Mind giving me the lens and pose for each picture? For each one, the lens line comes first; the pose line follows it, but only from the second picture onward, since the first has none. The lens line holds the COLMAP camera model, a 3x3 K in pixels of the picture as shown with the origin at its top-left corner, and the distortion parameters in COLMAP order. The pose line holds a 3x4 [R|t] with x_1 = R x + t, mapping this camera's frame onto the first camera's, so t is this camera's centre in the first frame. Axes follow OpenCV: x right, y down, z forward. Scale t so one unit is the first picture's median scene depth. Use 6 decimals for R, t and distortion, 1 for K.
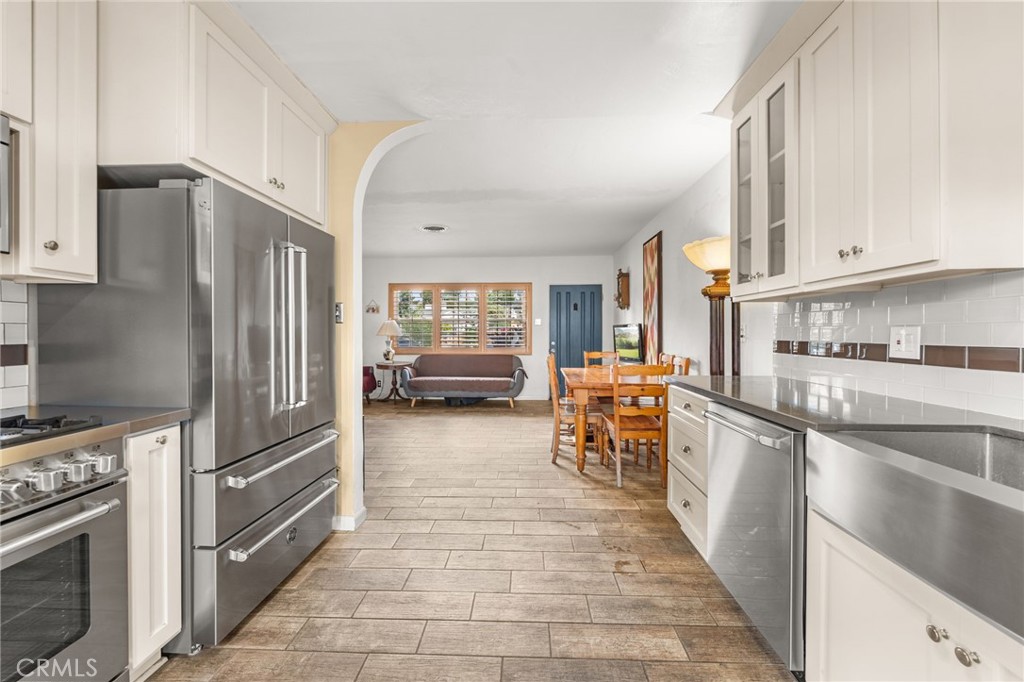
lens RADIAL K [[427.1, 0, 512.0], [0, 427.1, 341.0], [0, 0, 1]] dist [-0.000772, -0.000203]
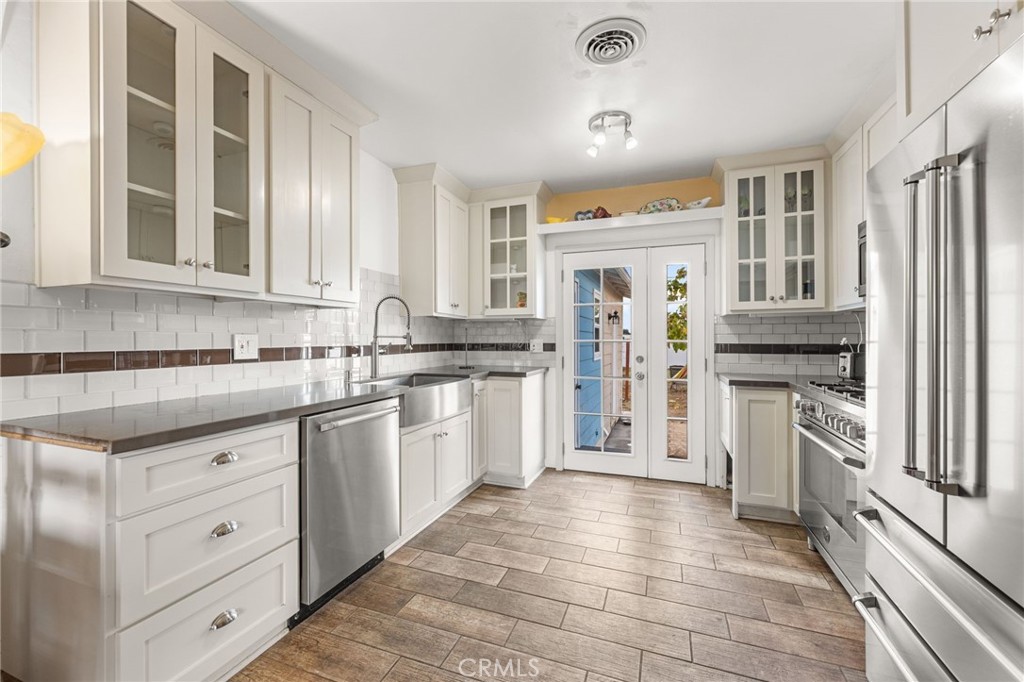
lens RADIAL K [[427.1, 0, 512.0], [0, 427.1, 341.0], [0, 0, 1]] dist [-0.000772, -0.000203]
pose [[-0.952877, 0.002158, 0.303349, -0.232493], [0.008553, 0.999768, 0.019756, -0.032444], [-0.303236, 0.021419, -0.952675, 1.995857]]
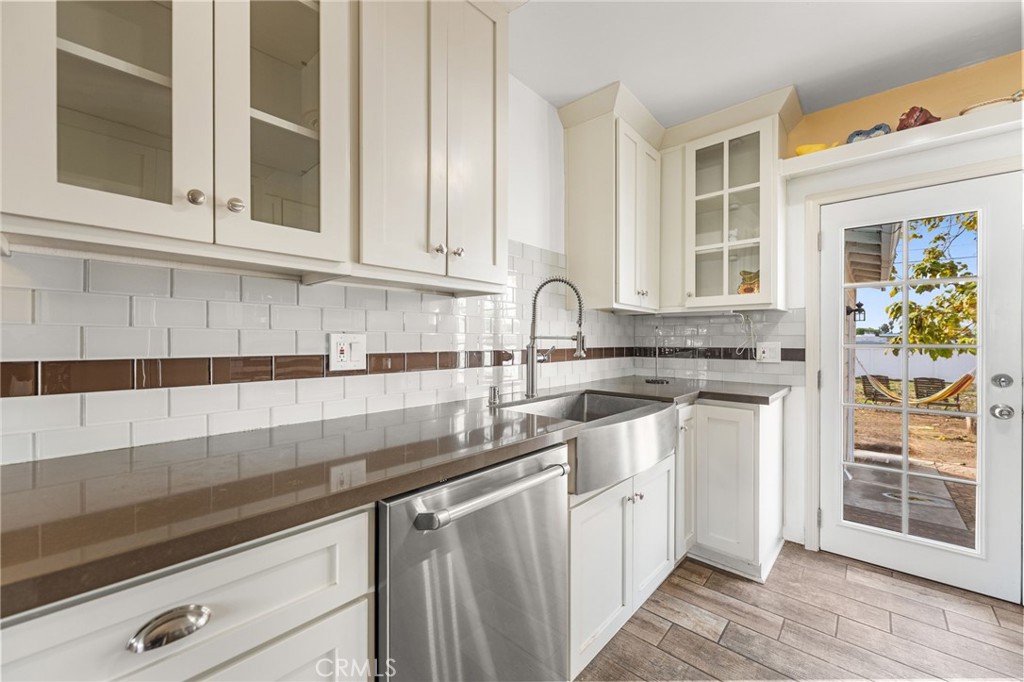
lens RADIAL K [[427.1, 0, 512.0], [0, 427.1, 341.0], [0, 0, 1]] dist [-0.000772, -0.000203]
pose [[-0.776985, -0.000239, 0.629519, 0.113077], [0.009594, 0.999879, 0.012221, -0.025899], [-0.629446, 0.015535, -0.776889, 1.478425]]
